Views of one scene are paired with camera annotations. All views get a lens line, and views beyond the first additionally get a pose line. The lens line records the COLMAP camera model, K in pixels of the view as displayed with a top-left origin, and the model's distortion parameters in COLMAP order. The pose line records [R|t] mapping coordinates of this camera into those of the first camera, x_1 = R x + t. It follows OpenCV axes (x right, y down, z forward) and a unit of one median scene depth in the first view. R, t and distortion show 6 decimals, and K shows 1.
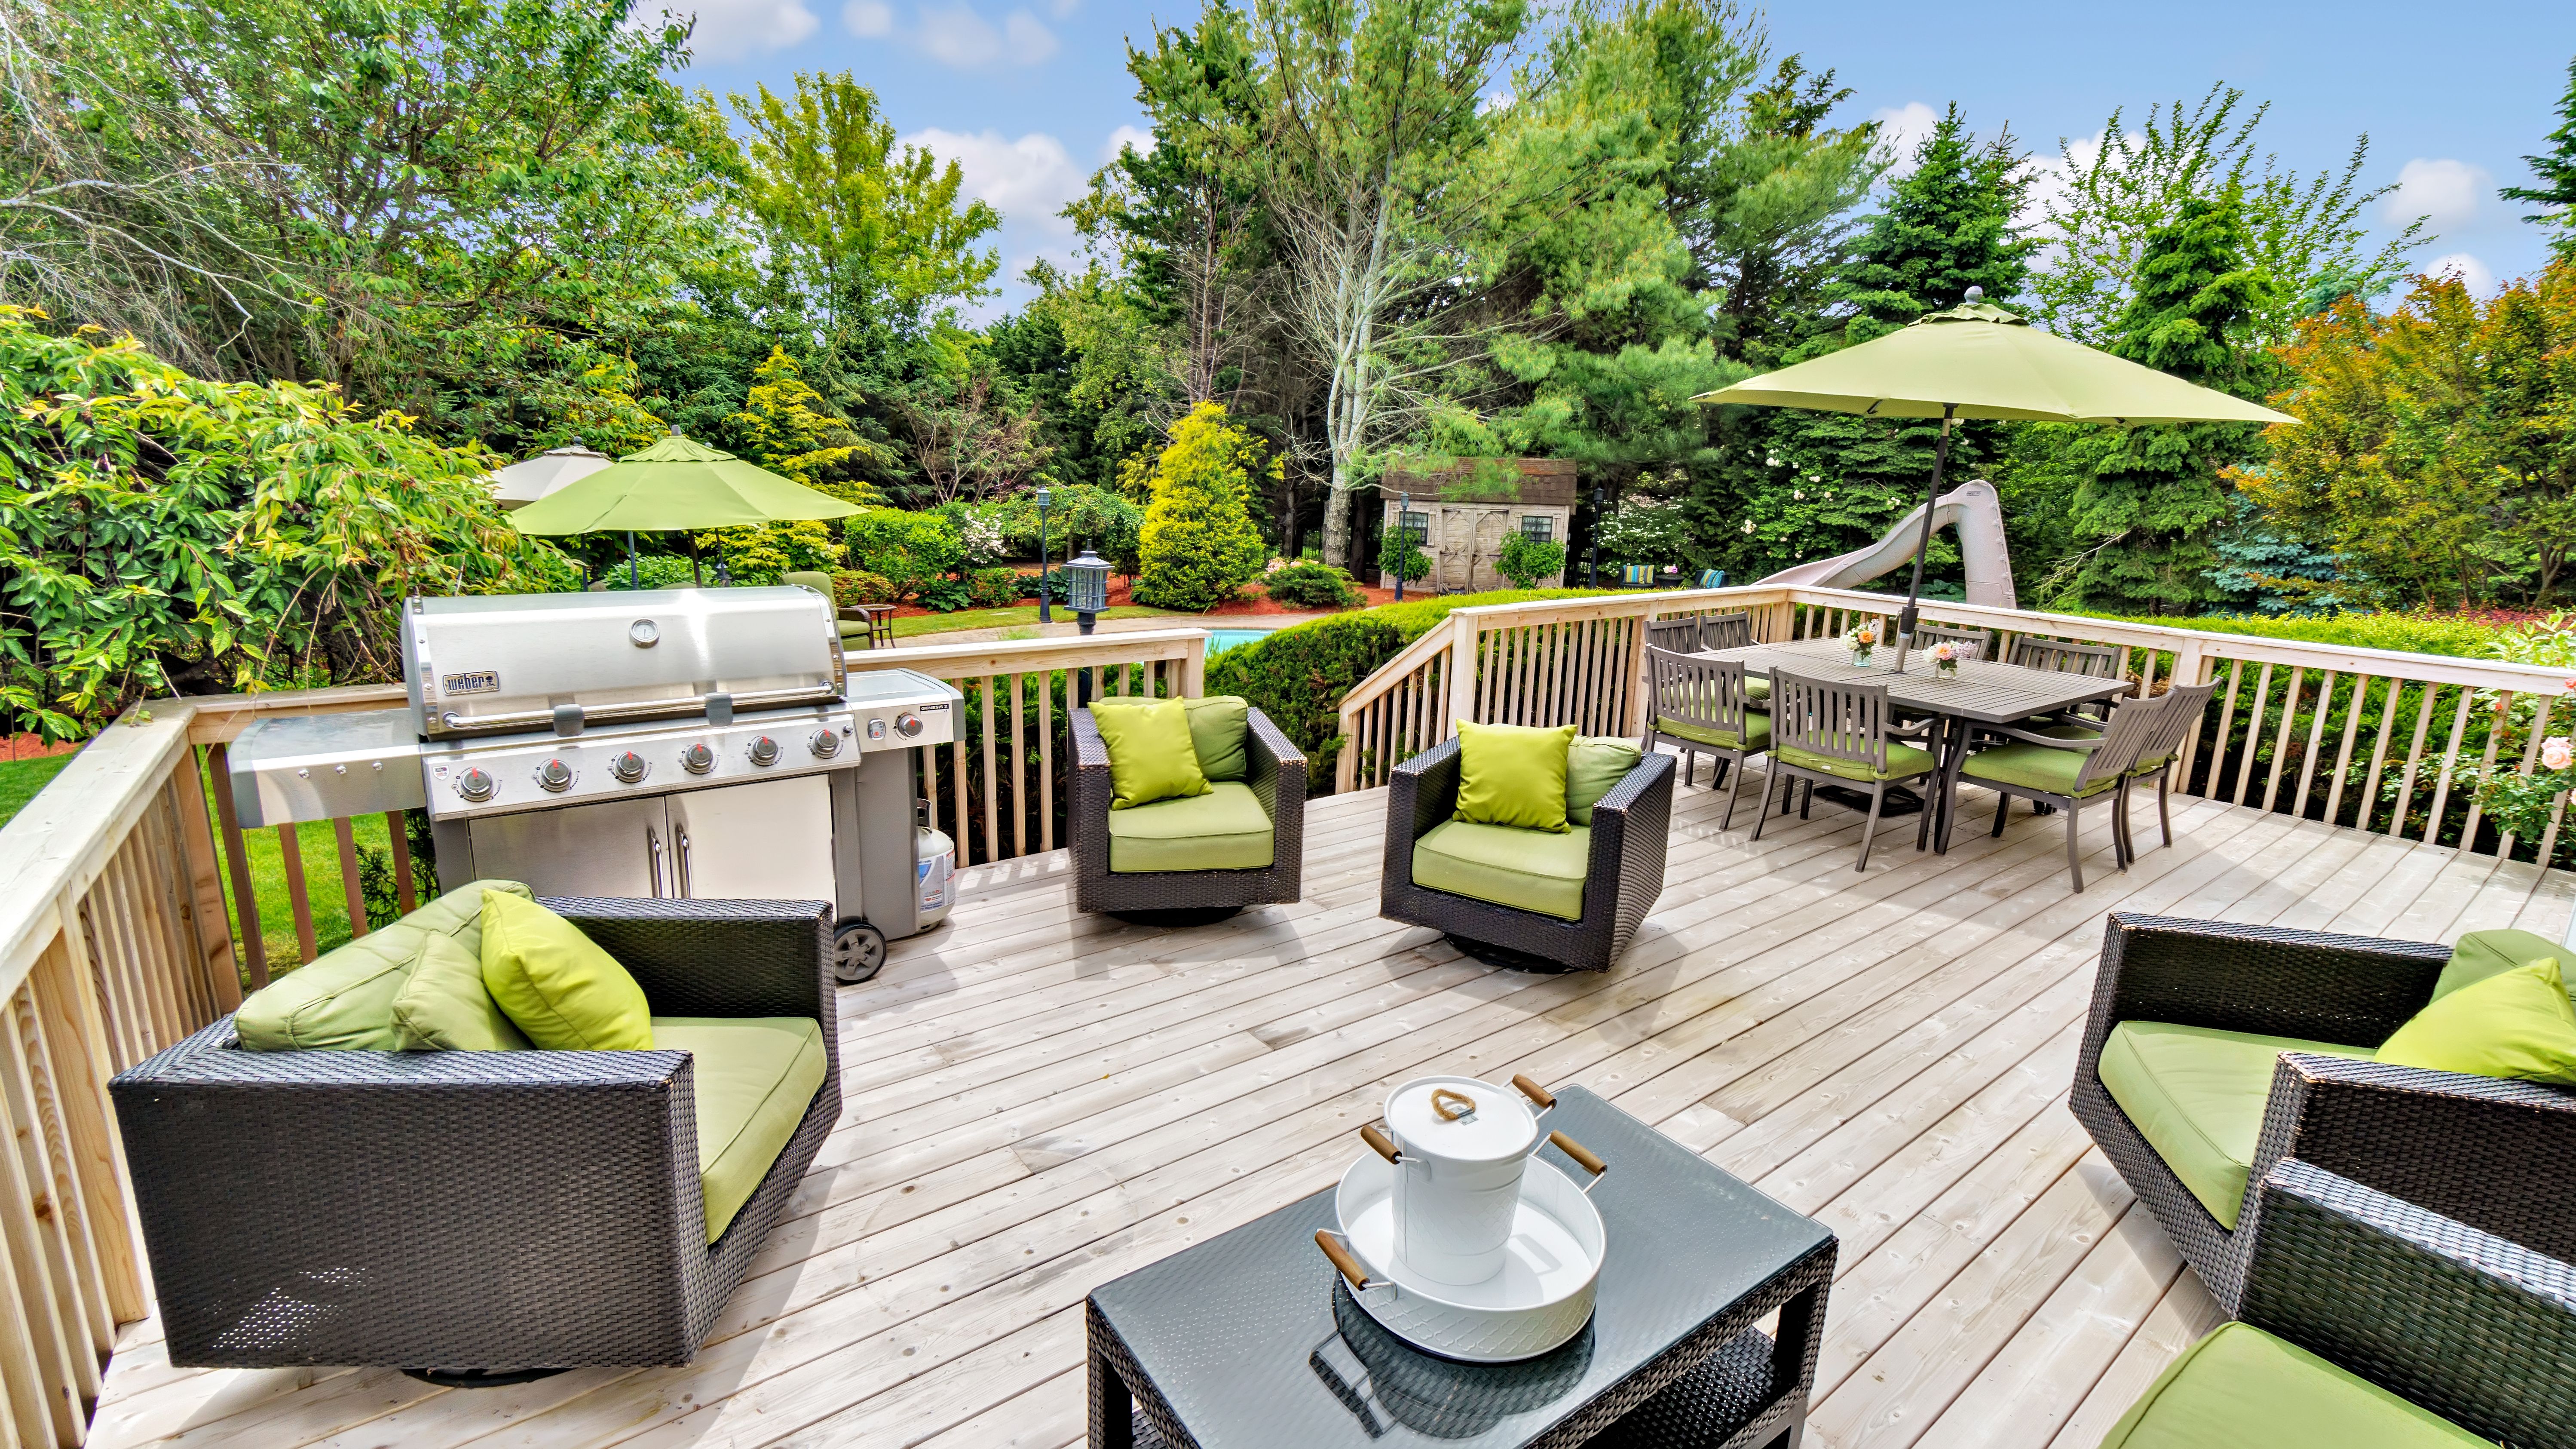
lens RADIAL K [[1129.1, 0, 1288.0], [0, 1129.1, 724.5], [0, 0, 1]] dist [-0.001136, -0.000141]
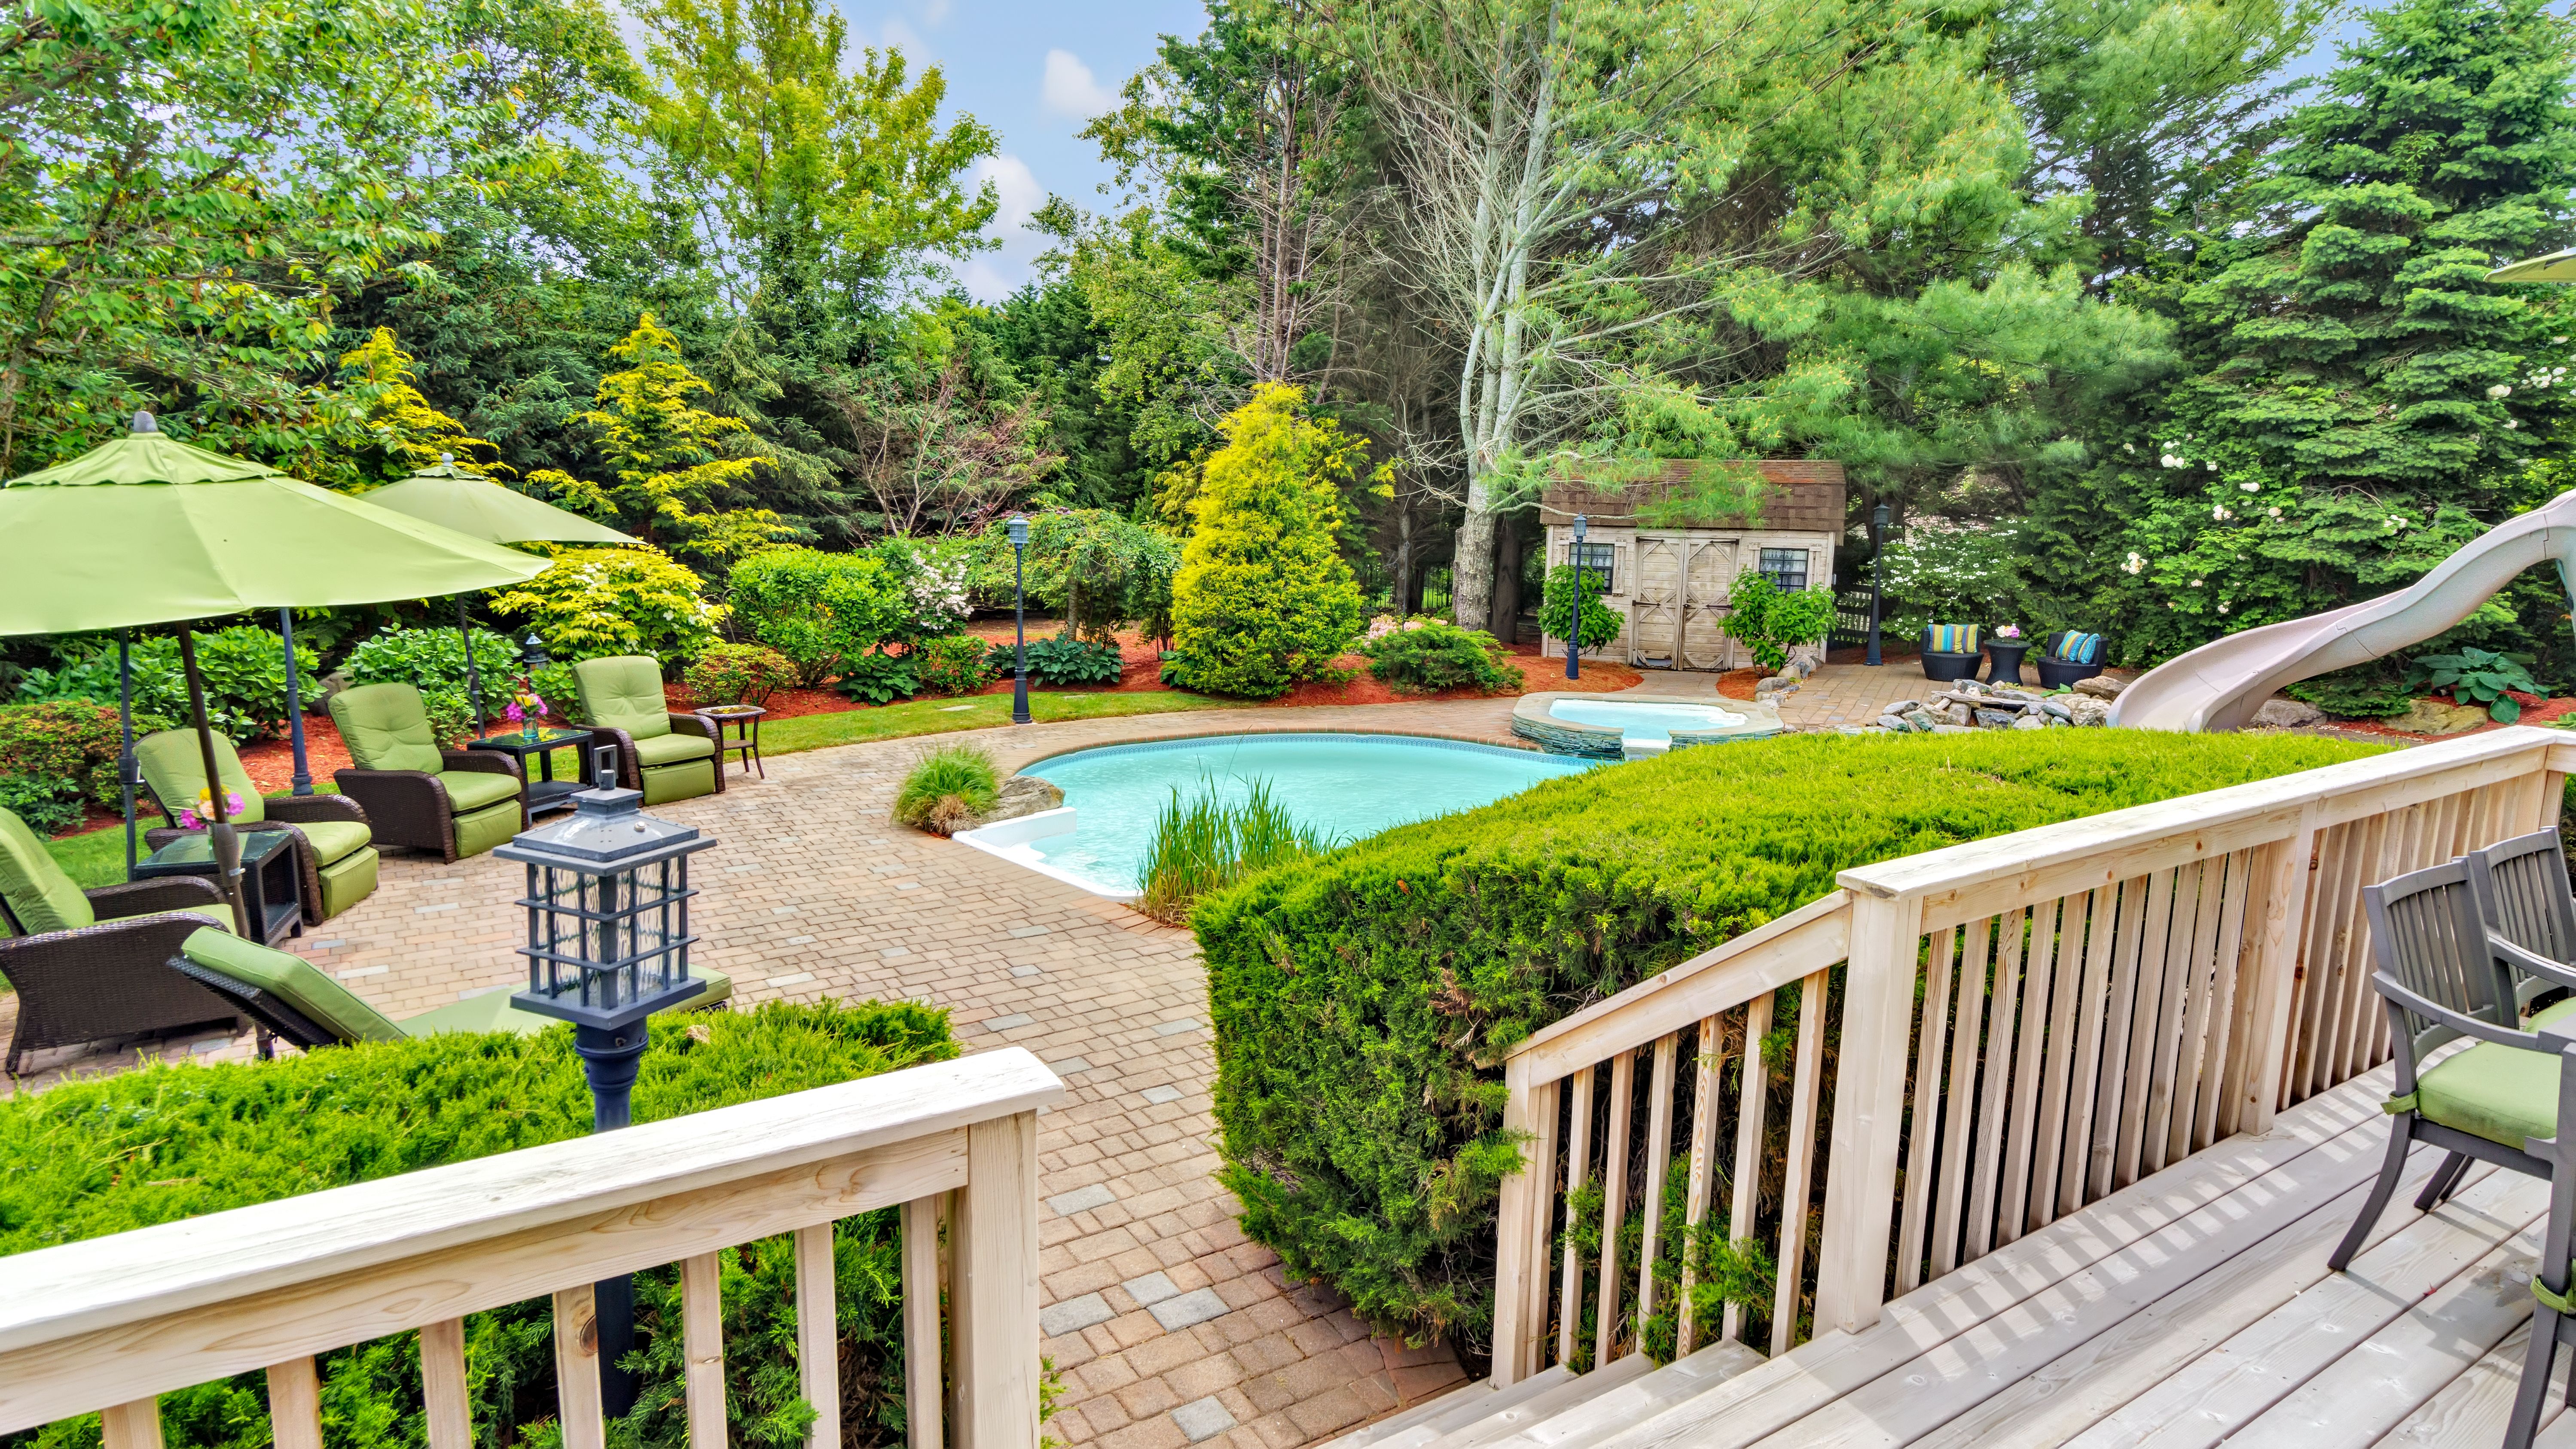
lens RADIAL K [[1448.3, 0, 1288.0], [0, 1448.3, 724.5], [0, 0, 1]] dist [-0.012443, 0.000134]
pose [[0.996674, -0.000567, -0.081494, 0.003424], [-0.004126, 0.998342, -0.057405, -0.037019], [0.081392, 0.057550, 0.995019, 0.166110]]
